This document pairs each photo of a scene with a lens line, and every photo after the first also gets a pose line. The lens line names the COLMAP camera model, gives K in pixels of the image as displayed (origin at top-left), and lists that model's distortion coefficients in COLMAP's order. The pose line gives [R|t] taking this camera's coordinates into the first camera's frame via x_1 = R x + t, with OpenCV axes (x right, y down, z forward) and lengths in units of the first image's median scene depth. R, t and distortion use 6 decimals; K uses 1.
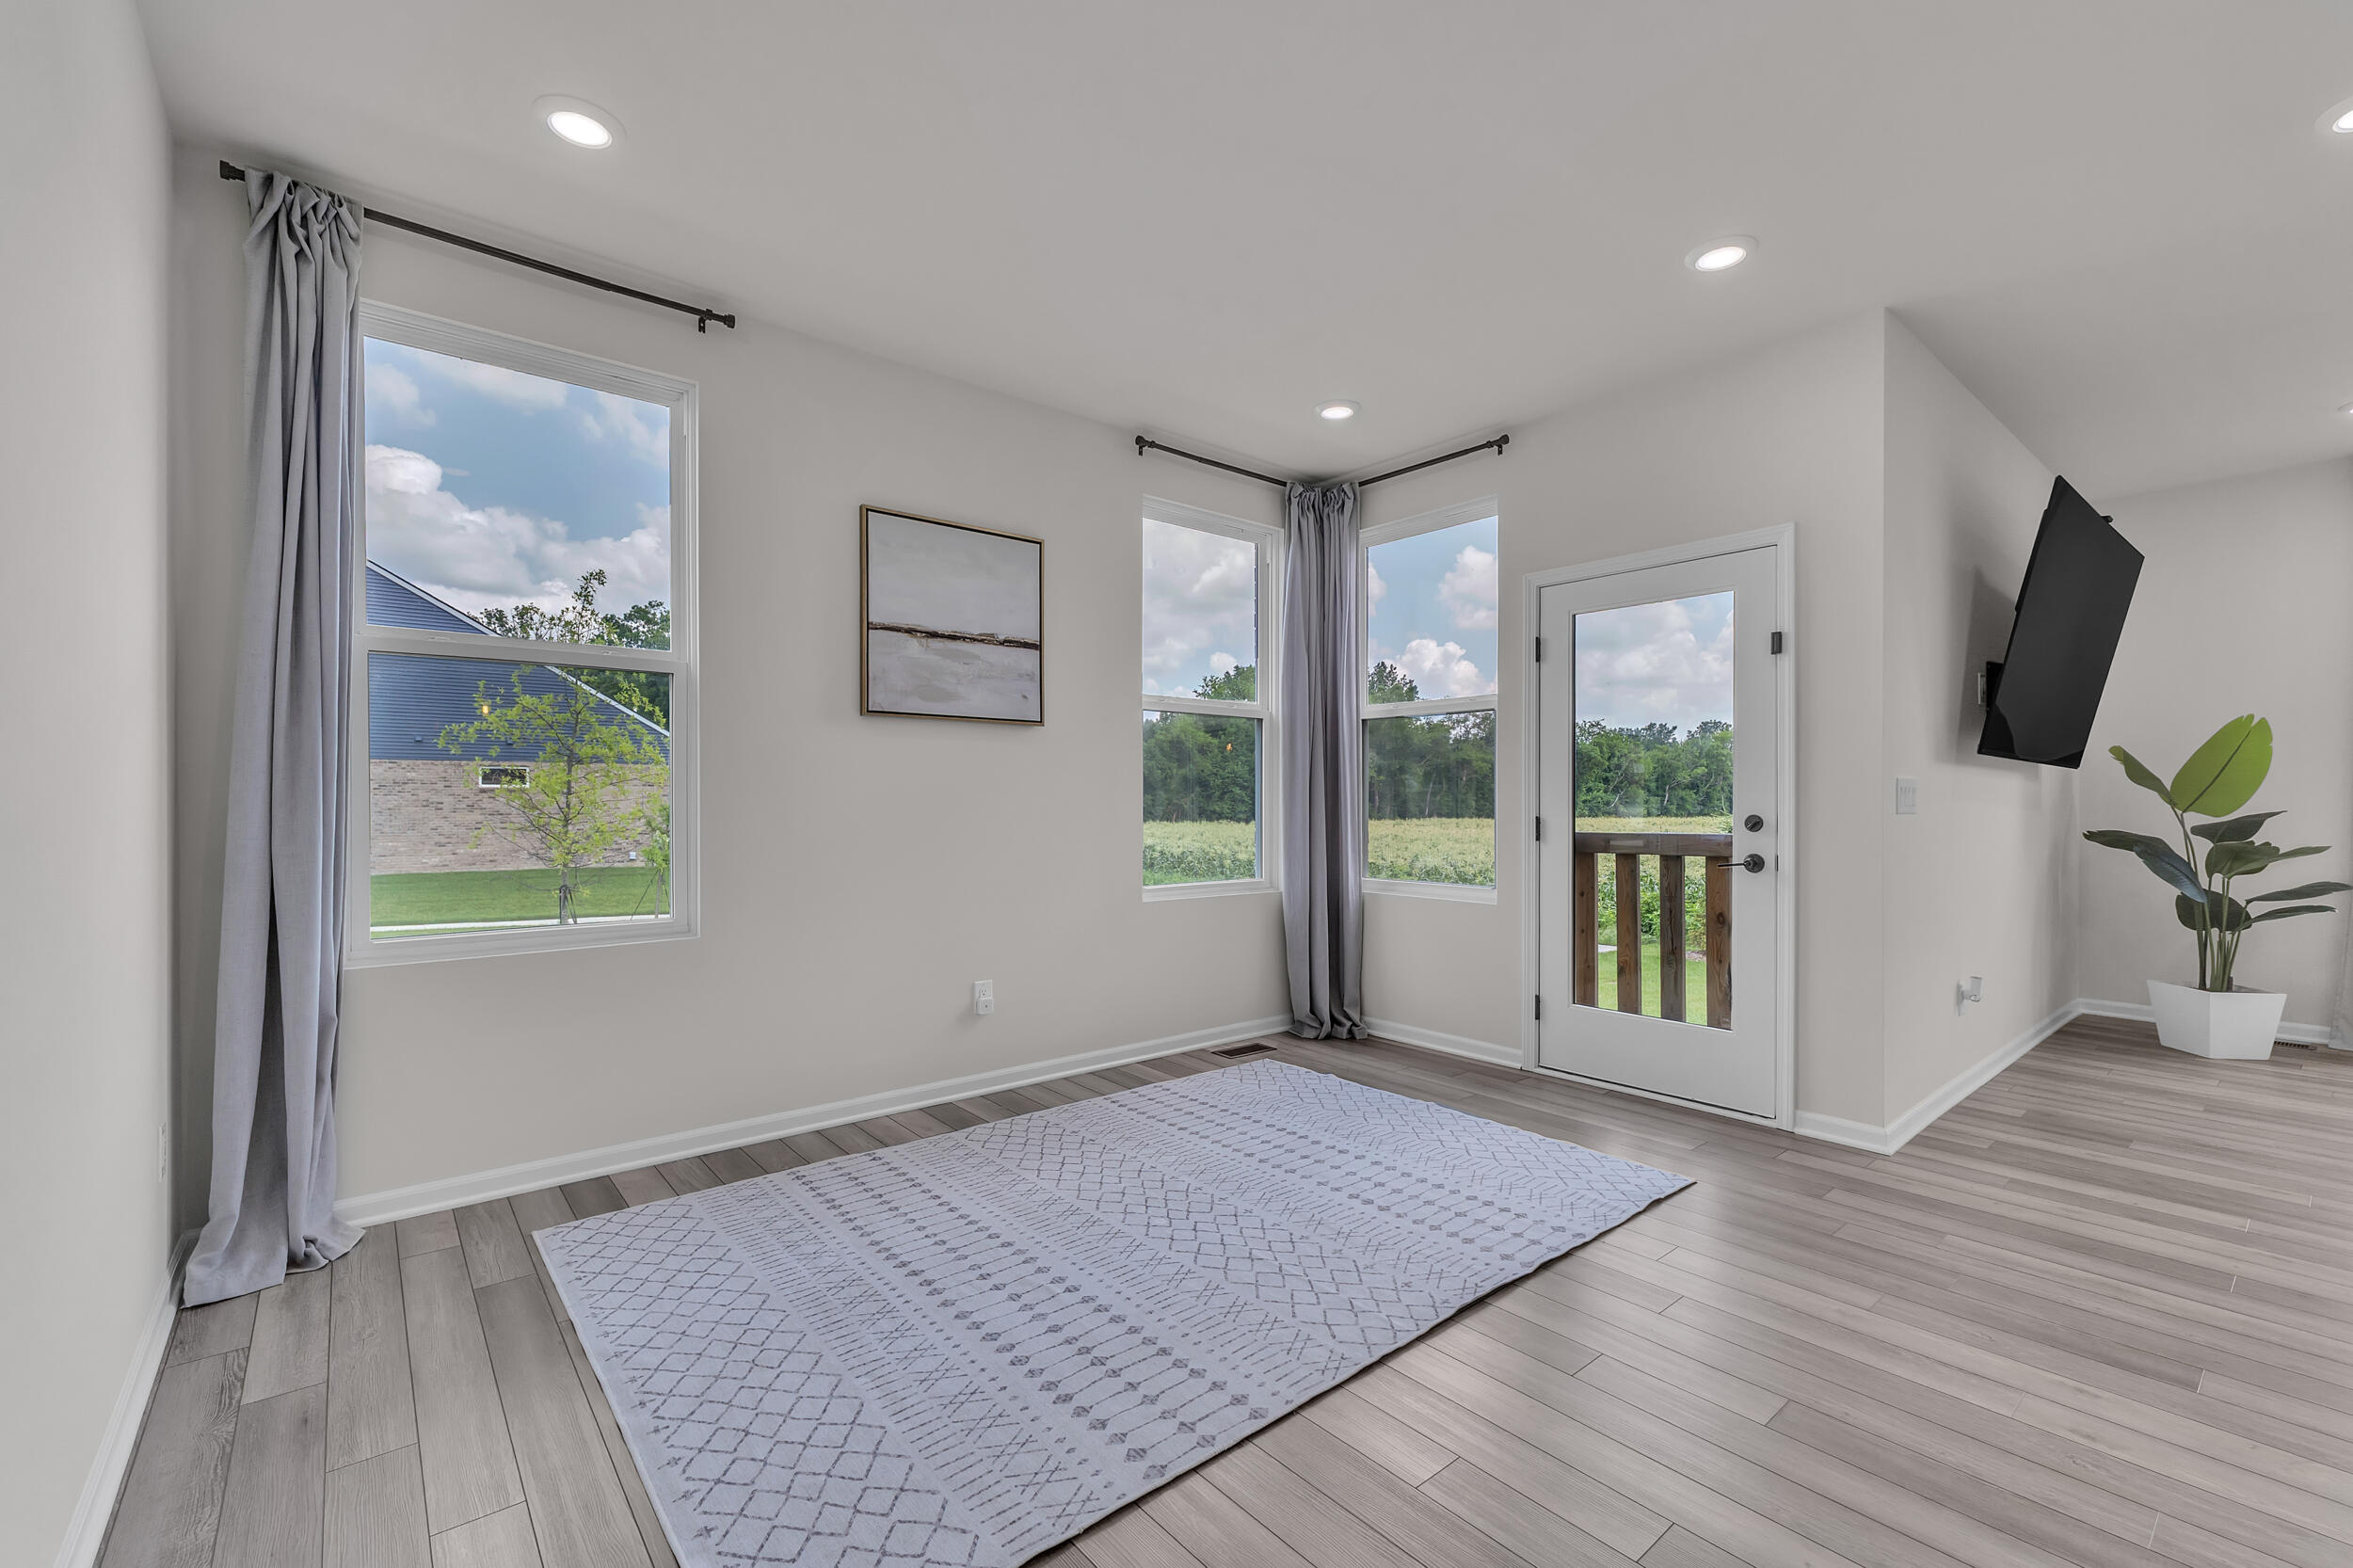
lens RADIAL K [[990.0, 0, 1176.1], [0, 990.0, 807.0], [0, 0, 1]] dist [0.000366, 0.001365]
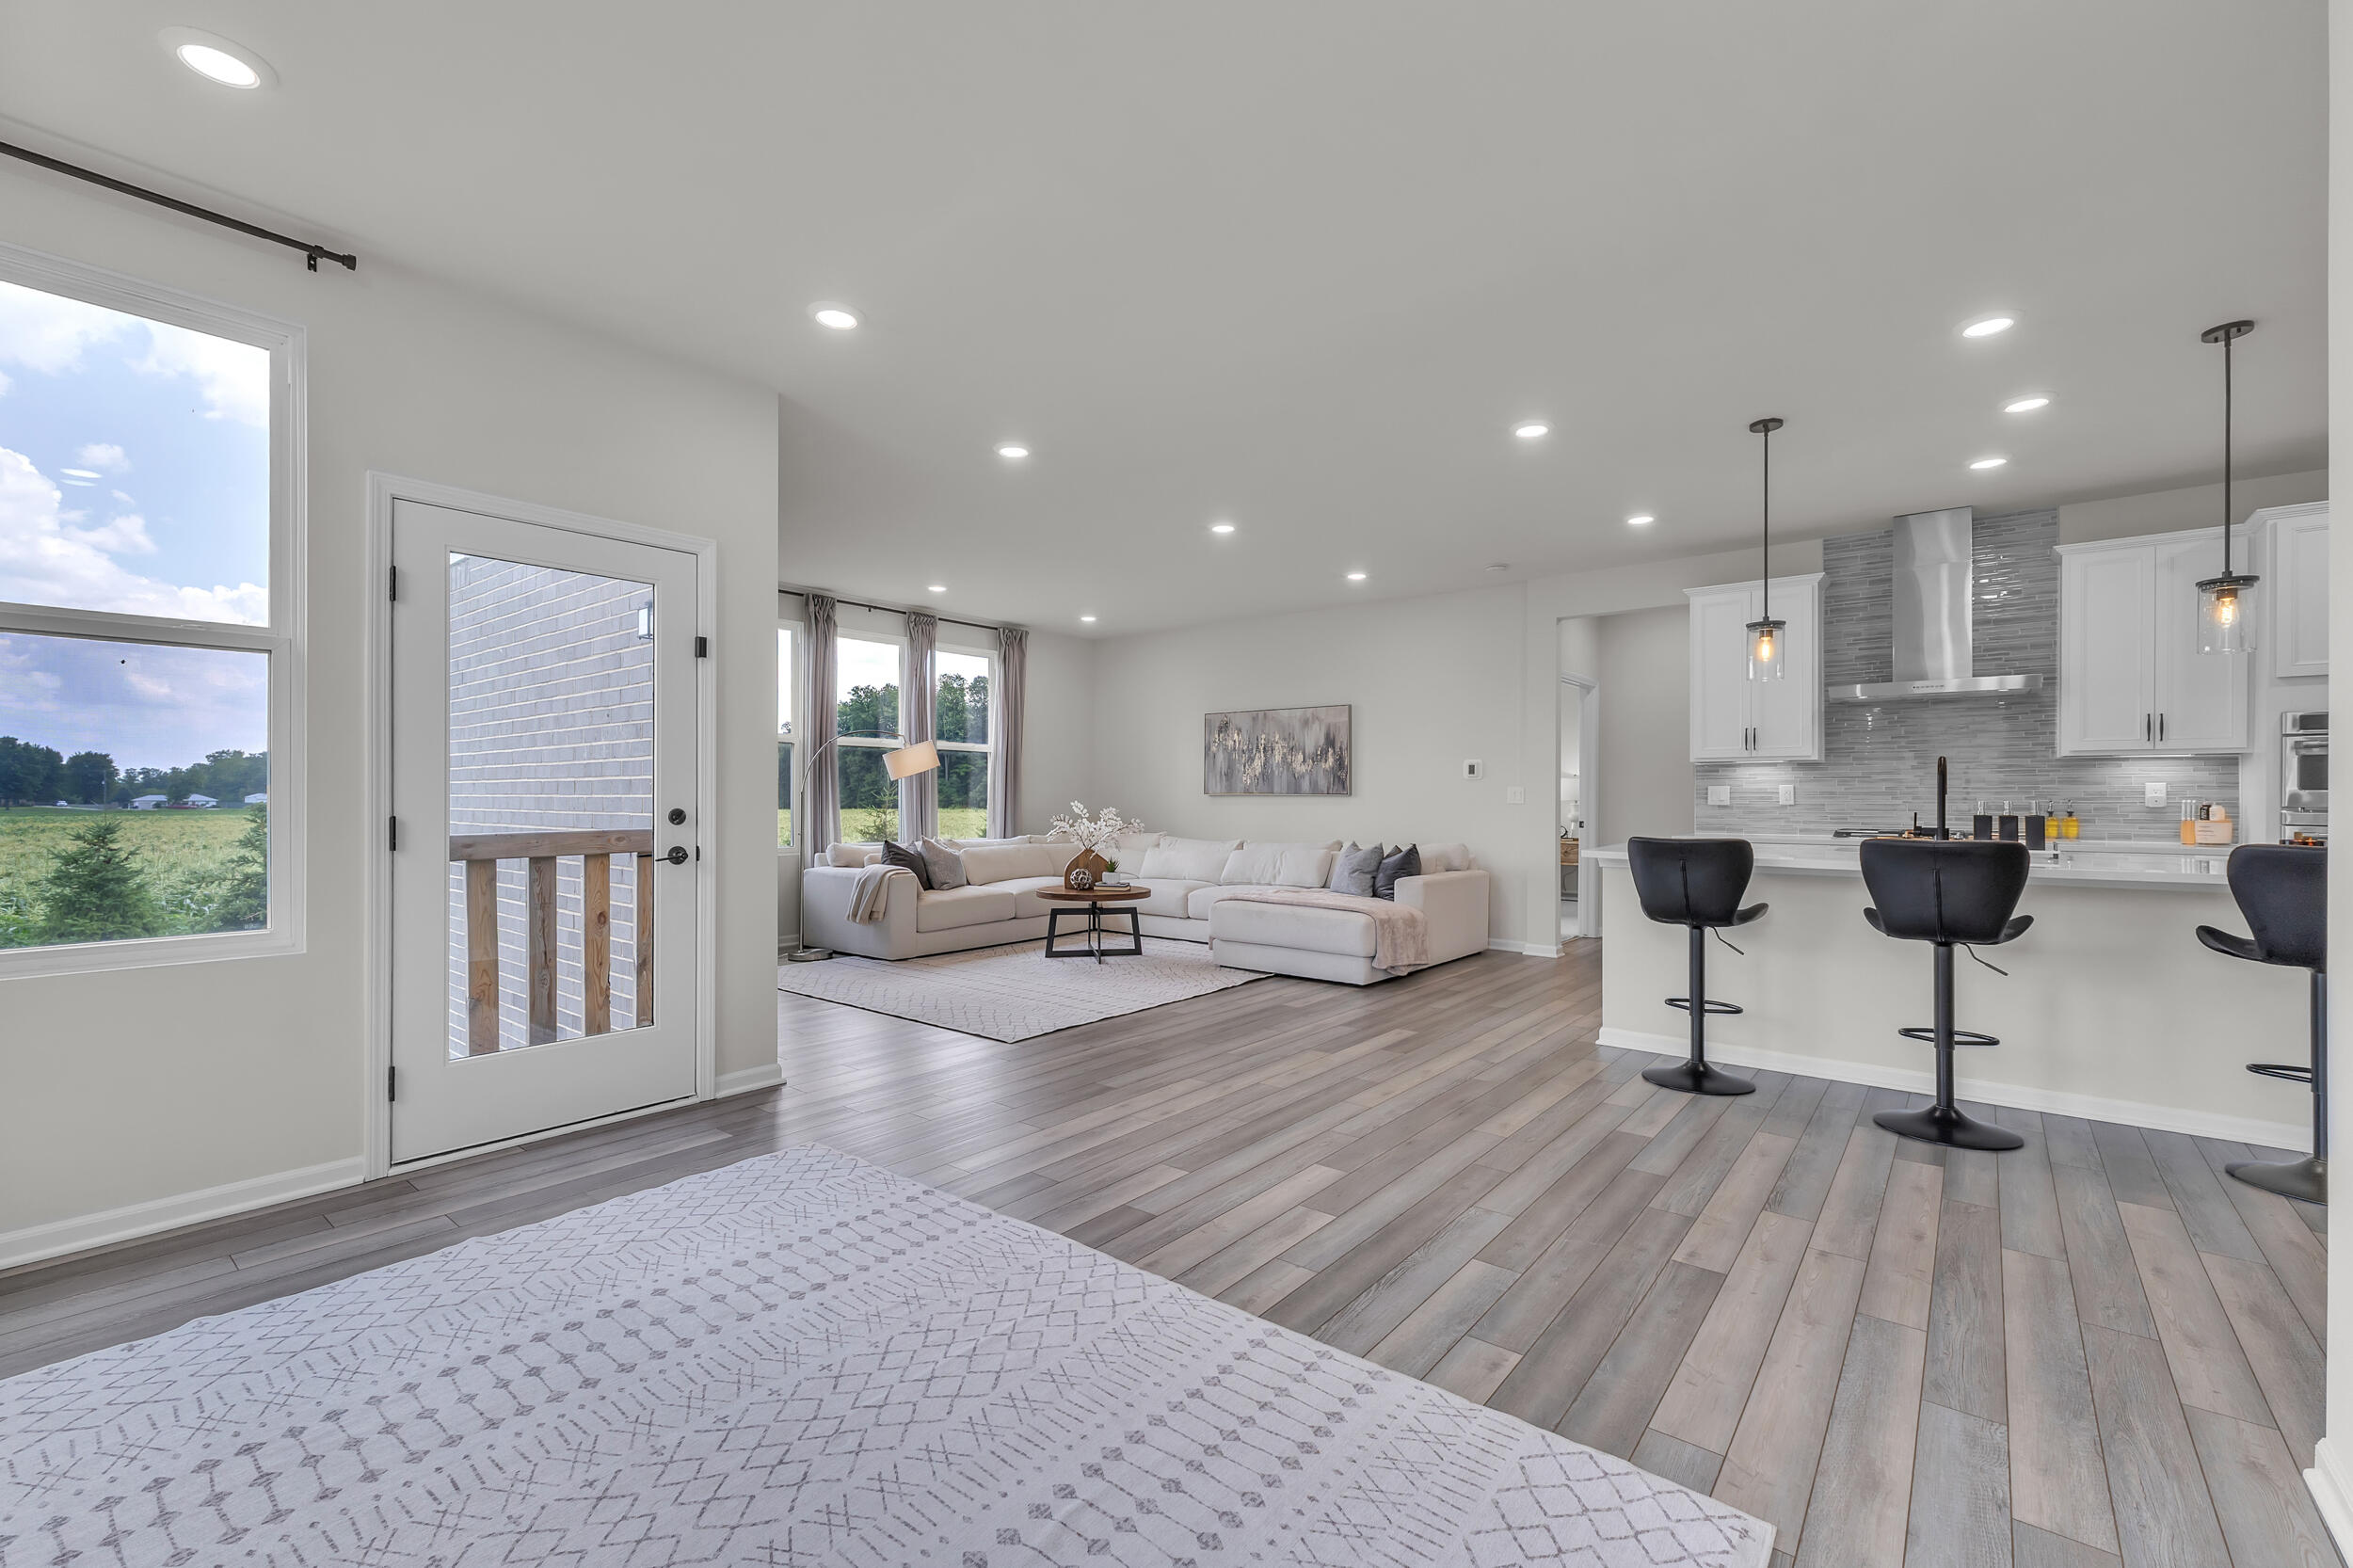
lens RADIAL K [[990.0, 0, 1176.1], [0, 990.0, 788.0], [0, 0, 1]] dist [0.000366, 0.001365]
pose [[-0.192723, 0.007326, 0.981226, -0.518736], [0.004453, 0.999968, -0.006591, -0.004088], [-0.981243, 0.003099, -0.192750, 0.675280]]
